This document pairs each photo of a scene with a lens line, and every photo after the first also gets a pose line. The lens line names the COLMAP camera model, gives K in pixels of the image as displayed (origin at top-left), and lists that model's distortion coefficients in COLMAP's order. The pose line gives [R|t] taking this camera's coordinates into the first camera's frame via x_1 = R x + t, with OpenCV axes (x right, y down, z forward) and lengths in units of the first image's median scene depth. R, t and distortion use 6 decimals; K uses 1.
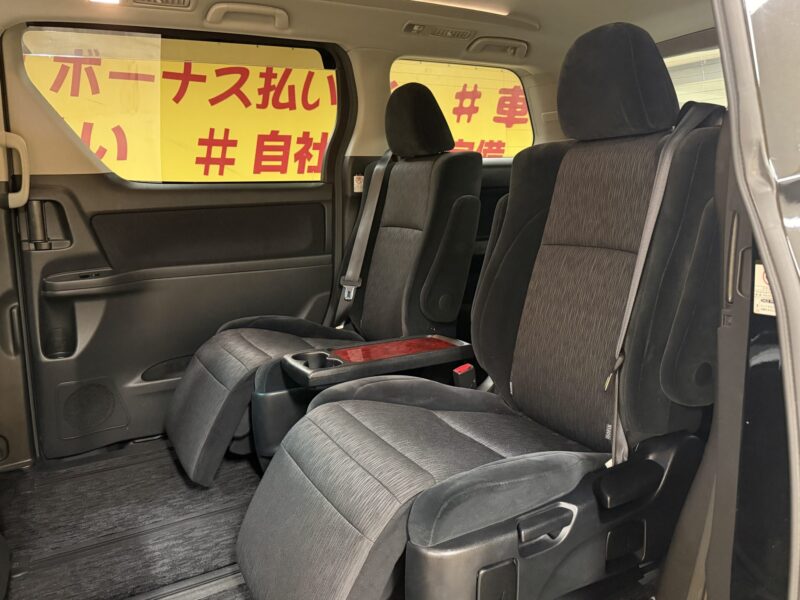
lens RADIAL K [[651.2, 0, 395.3], [0, 651.2, 317.4], [0, 0, 1]] dist [0.087261, -0.158147]
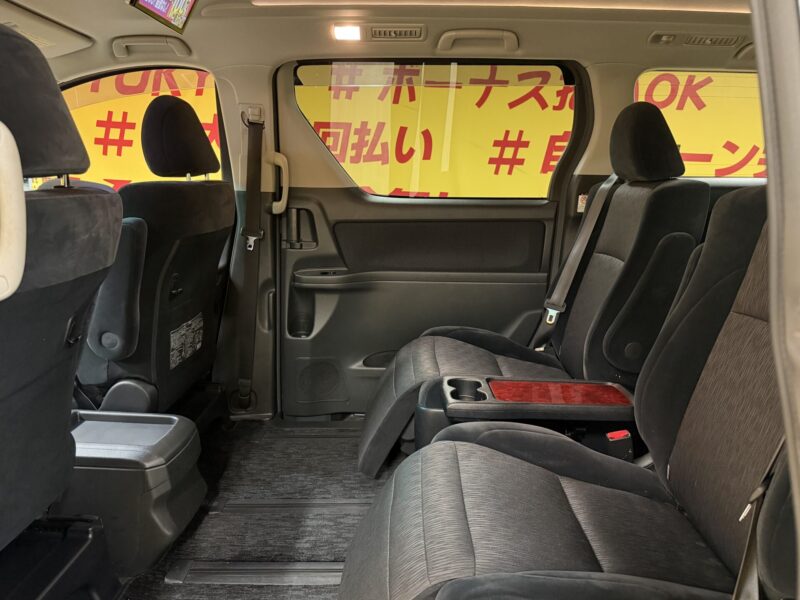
lens RADIAL K [[604.2, 0, 384.1], [0, 604.2, 308.6], [0, 0, 1]] dist [0.071133, -0.103441]
pose [[0.866850, 0.139246, -0.478730, 0.152102], [-0.127975, 0.990179, 0.056281, -0.072581], [0.481865, 0.012478, 0.876157, 0.091790]]
